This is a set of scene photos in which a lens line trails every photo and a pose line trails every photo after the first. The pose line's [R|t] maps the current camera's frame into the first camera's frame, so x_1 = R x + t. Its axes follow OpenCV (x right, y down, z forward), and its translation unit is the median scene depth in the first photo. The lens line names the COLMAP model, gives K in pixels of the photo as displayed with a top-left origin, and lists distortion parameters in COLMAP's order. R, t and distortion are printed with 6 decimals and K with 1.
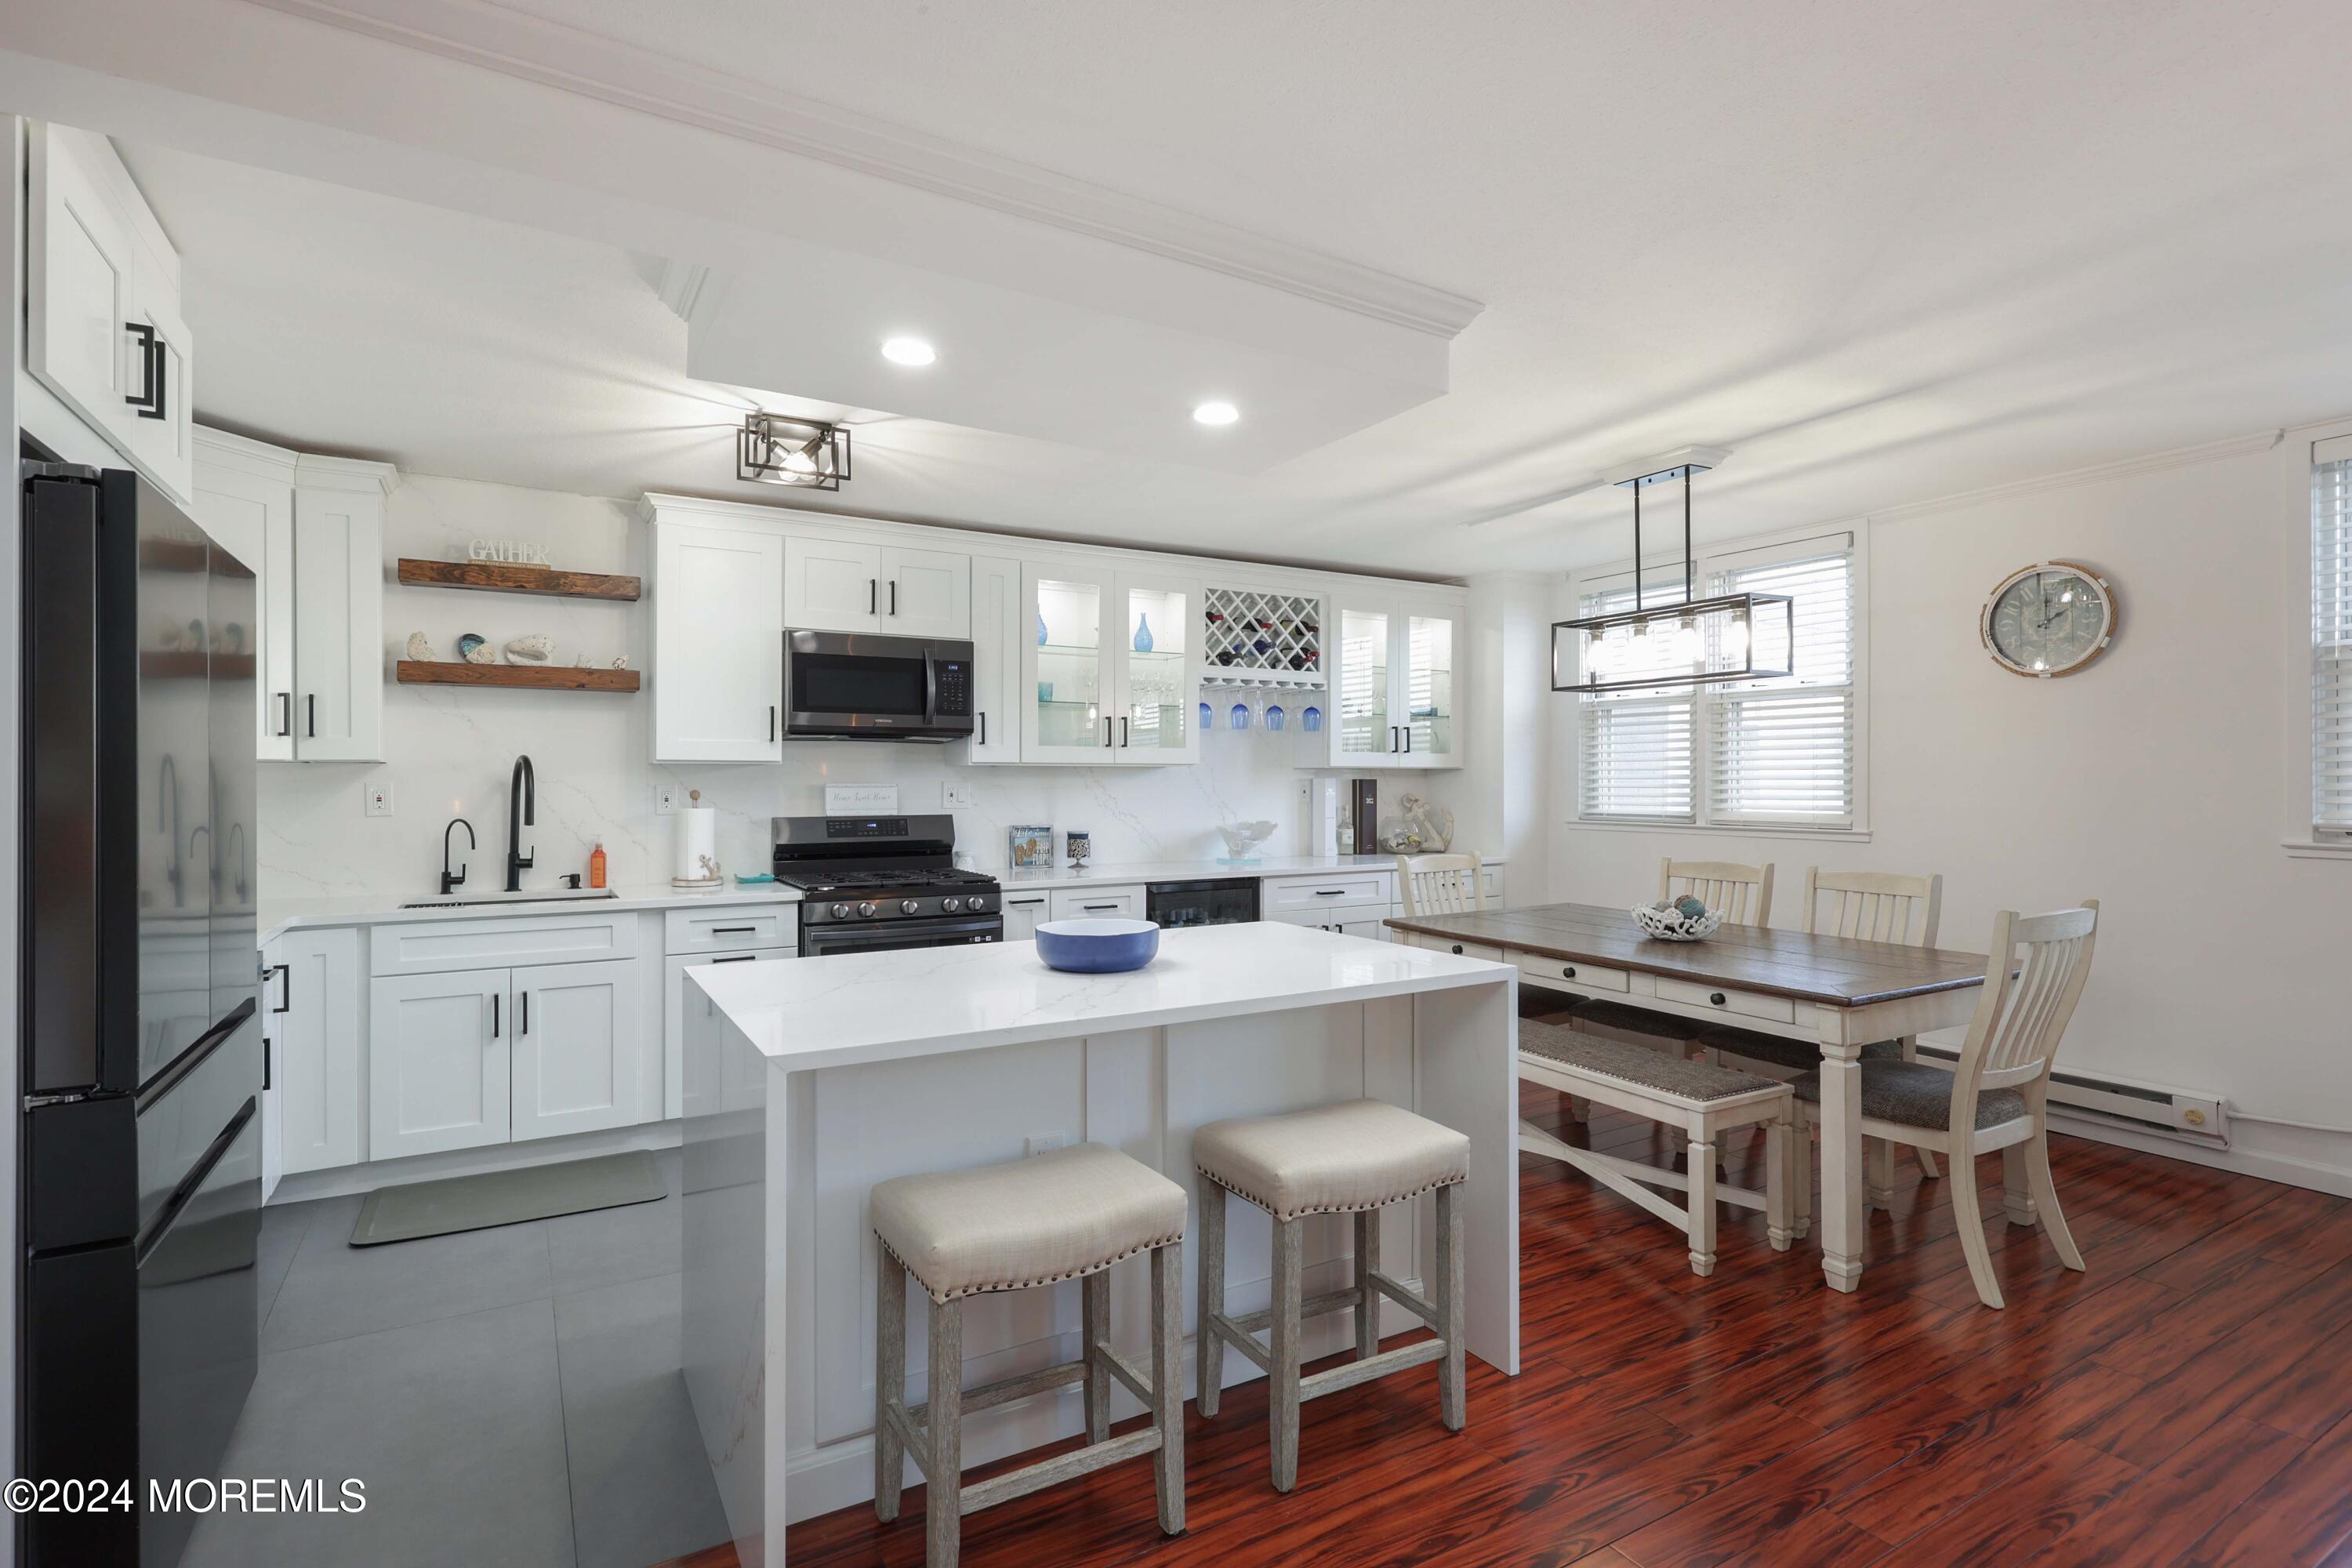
lens RADIAL K [[1174.3, 0, 1258.3], [0, 1174.3, 788.8], [0, 0, 1]] dist [0.000113, 0.000309]
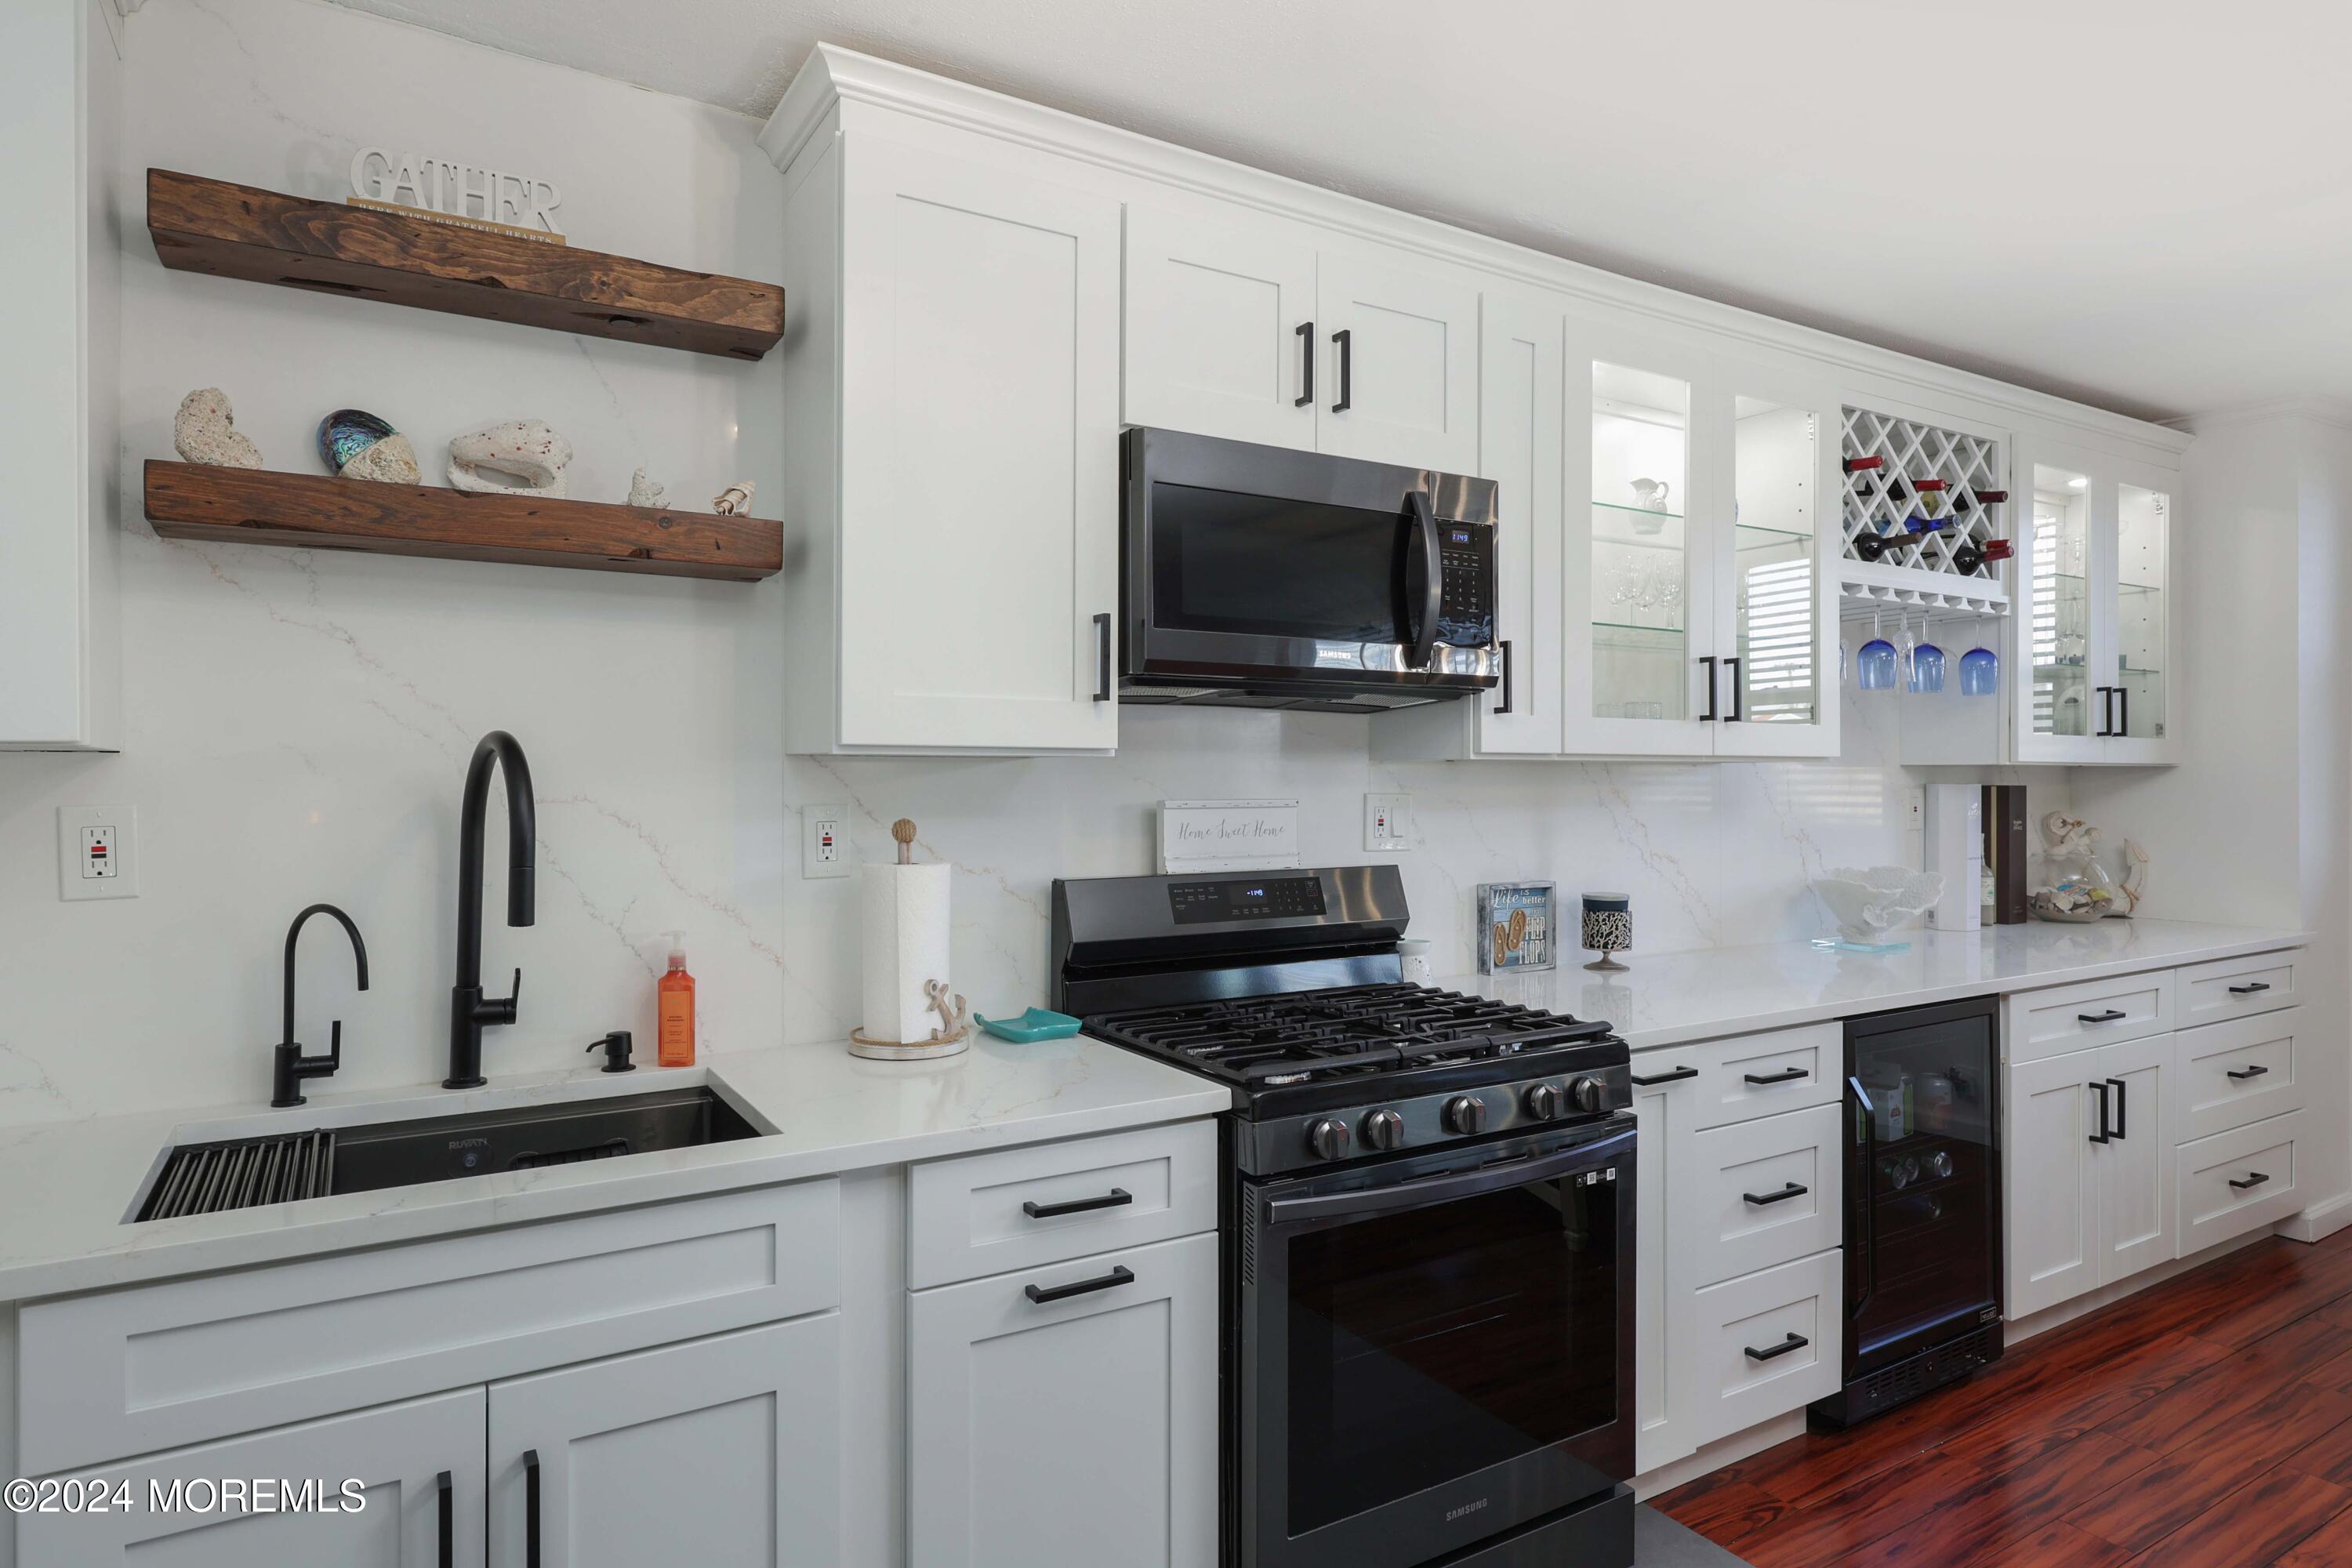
lens RADIAL K [[1367.1, 0, 1290.9], [0, 1367.1, 786.8], [0, 0, 1]] dist [0.003522, -0.000177]
pose [[0.999899, 0.001081, 0.014204, -0.325096], [-0.001100, 0.999999, 0.001337, -0.010065], [-0.014203, -0.001353, 0.999898, 0.480334]]
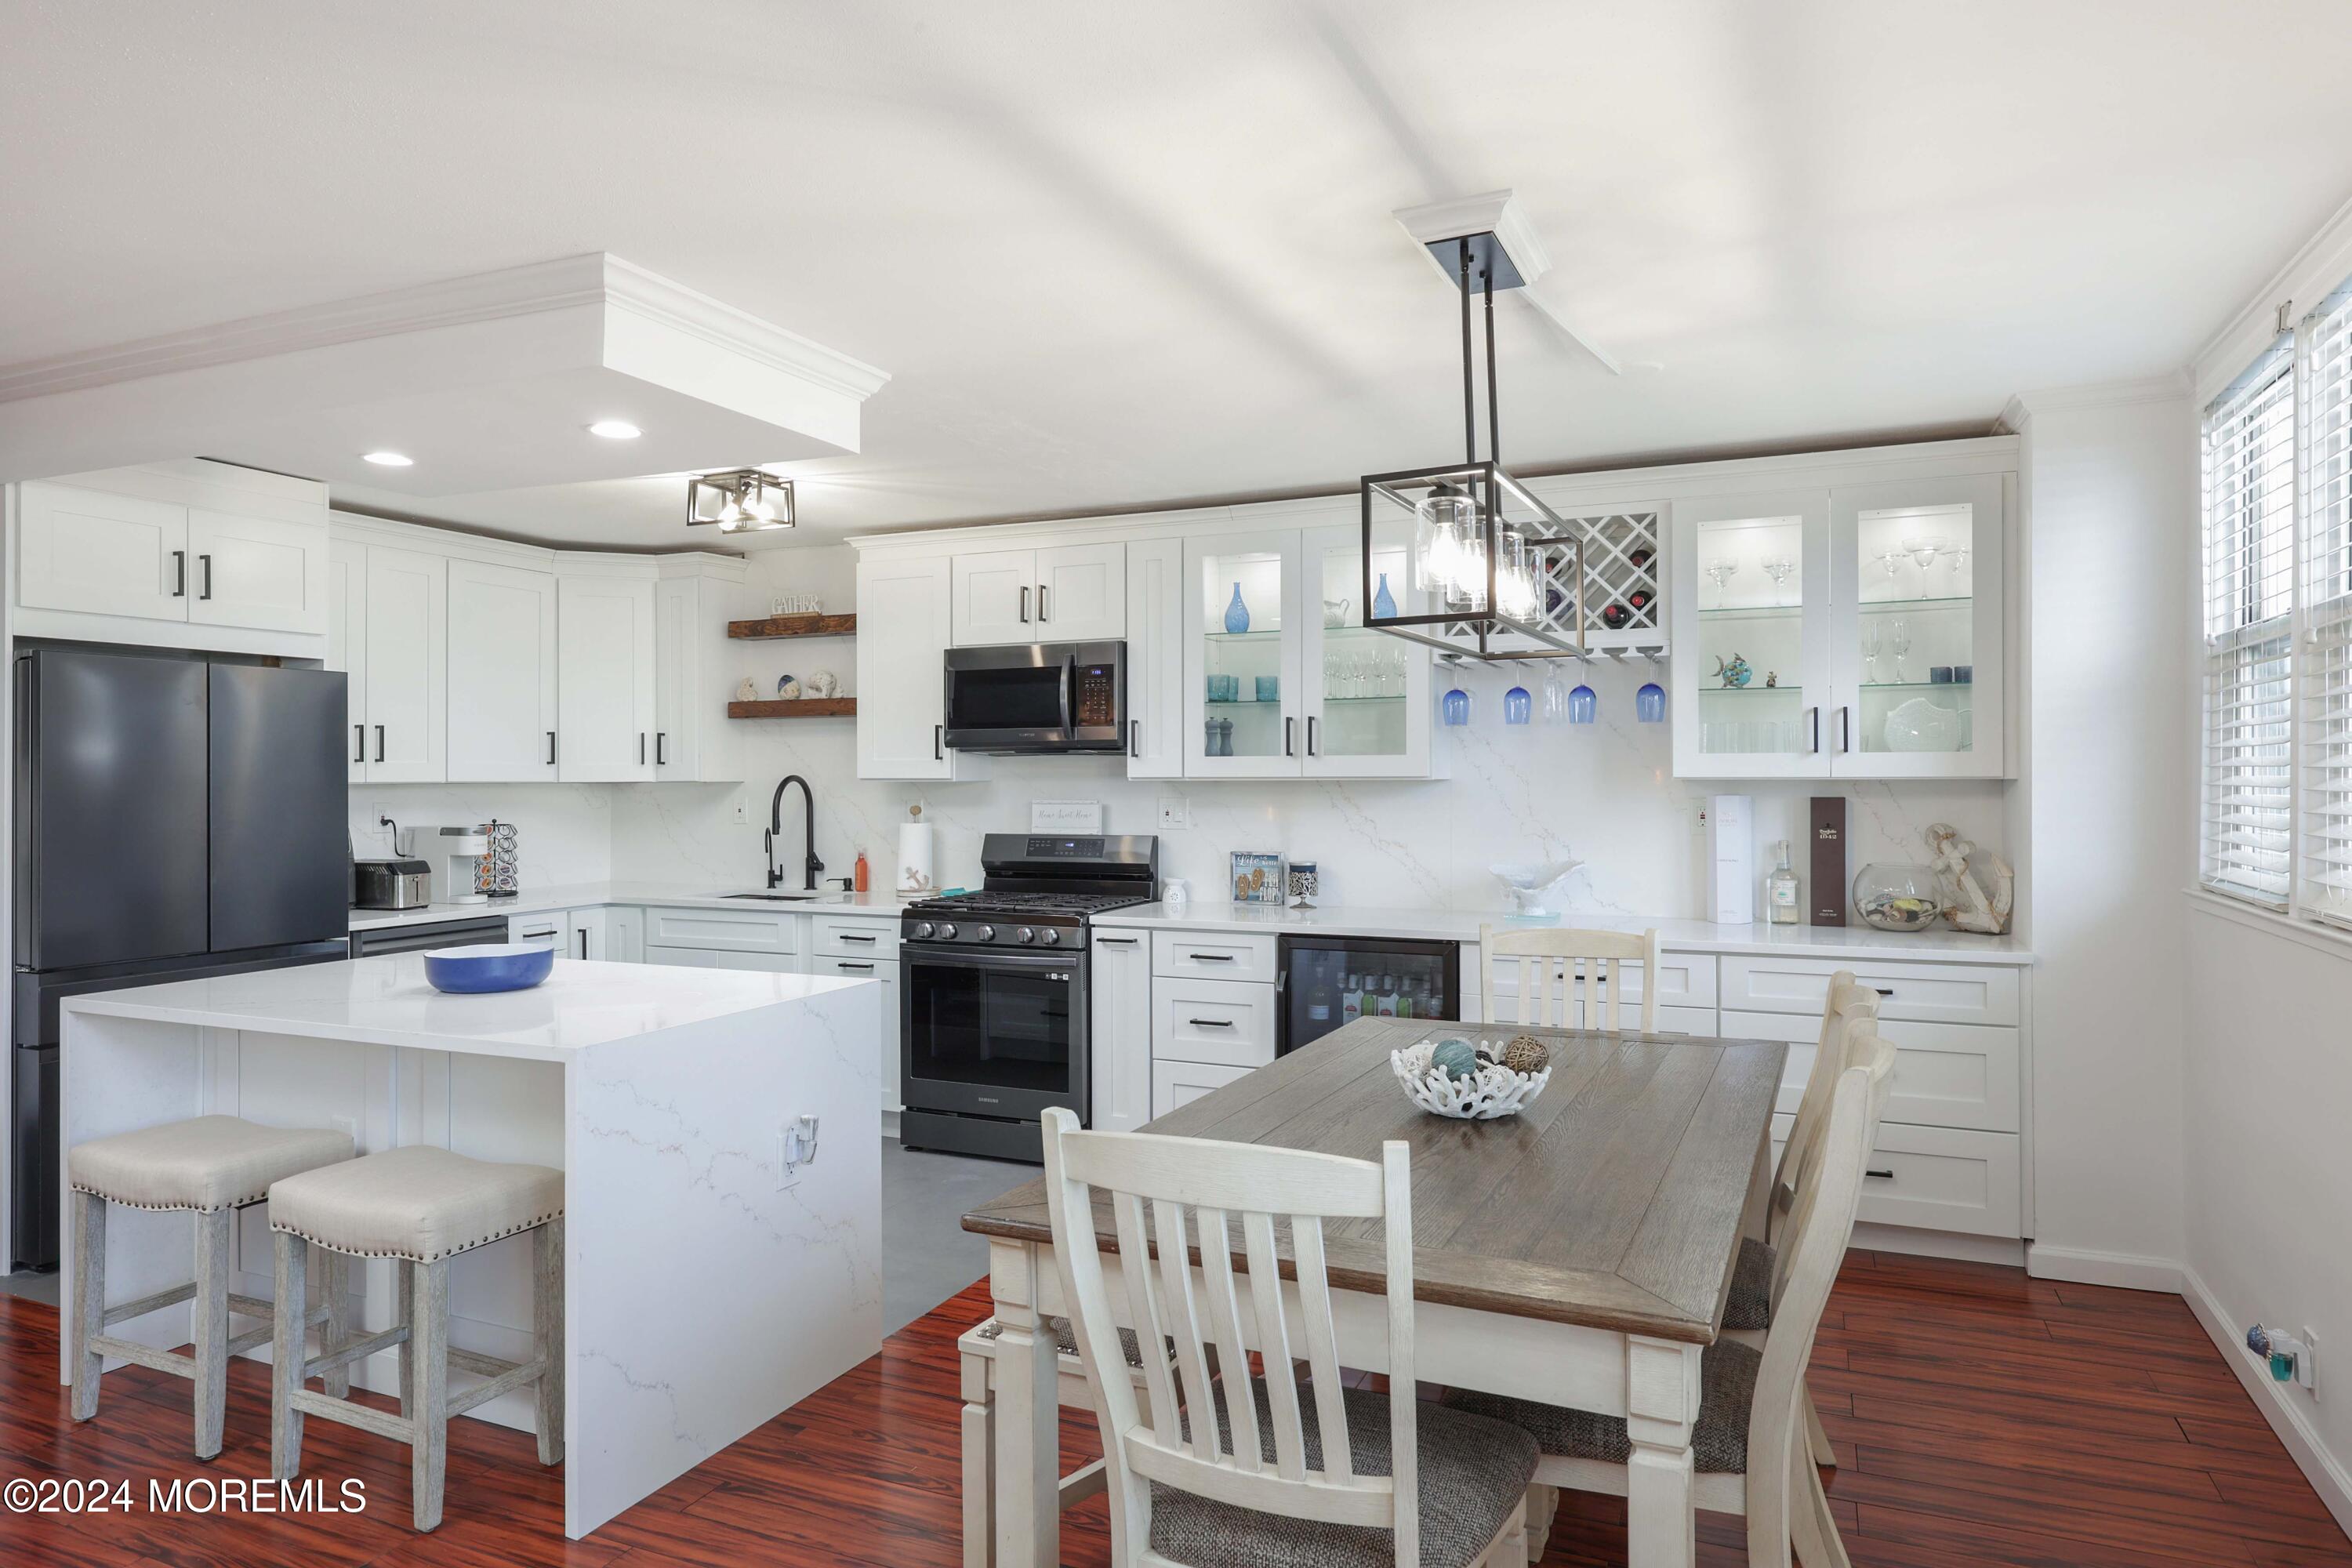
lens RADIAL K [[1466.0, 0, 1083.9], [0, 1466.0, 787.4], [0, 0, 1]] dist [-0.000889, -0.001568]
pose [[0.536823, 0.004842, -0.843681, 0.663935], [-0.002280, 0.999988, 0.004289, -0.019855], [0.843692, -0.000379, 0.536828, 0.386351]]
